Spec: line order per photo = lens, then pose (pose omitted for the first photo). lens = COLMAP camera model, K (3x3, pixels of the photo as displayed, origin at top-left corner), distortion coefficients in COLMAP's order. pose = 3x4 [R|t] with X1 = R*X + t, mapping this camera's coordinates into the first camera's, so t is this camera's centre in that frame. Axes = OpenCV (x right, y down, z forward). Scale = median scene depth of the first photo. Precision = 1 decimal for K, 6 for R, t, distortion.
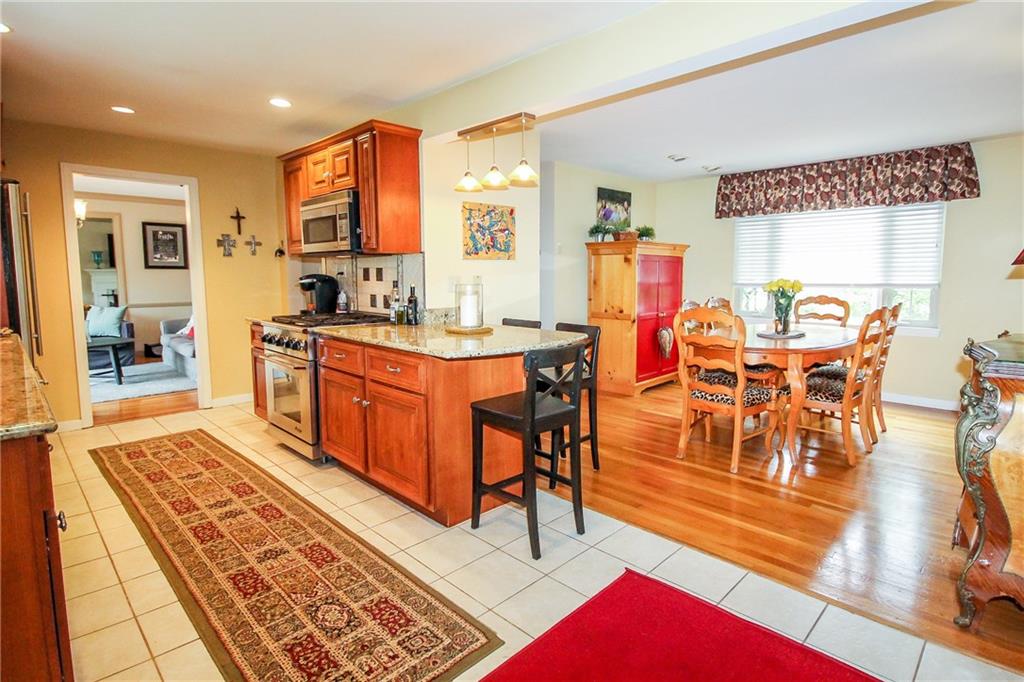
lens RADIAL K [[523.0, 0, 549.0], [0, 523.0, 320.2], [0, 0, 1]] dist [-0.007242, 0.001356]
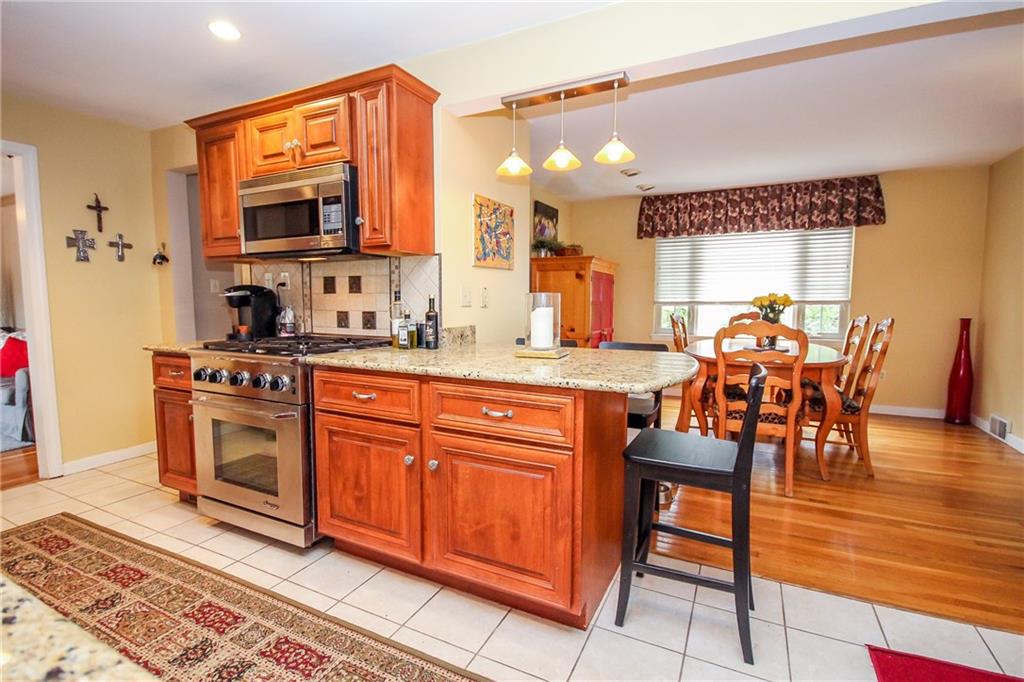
lens RADIAL K [[483.4, 0, 512.4], [0, 483.4, 339.6], [0, 0, 1]] dist [-0.001060, -0.005364]
pose [[0.959395, -0.021658, 0.281234, -0.298664], [0.023229, 0.999728, -0.002254, -0.000030], [-0.281108, 0.008695, 0.959637, 0.253093]]
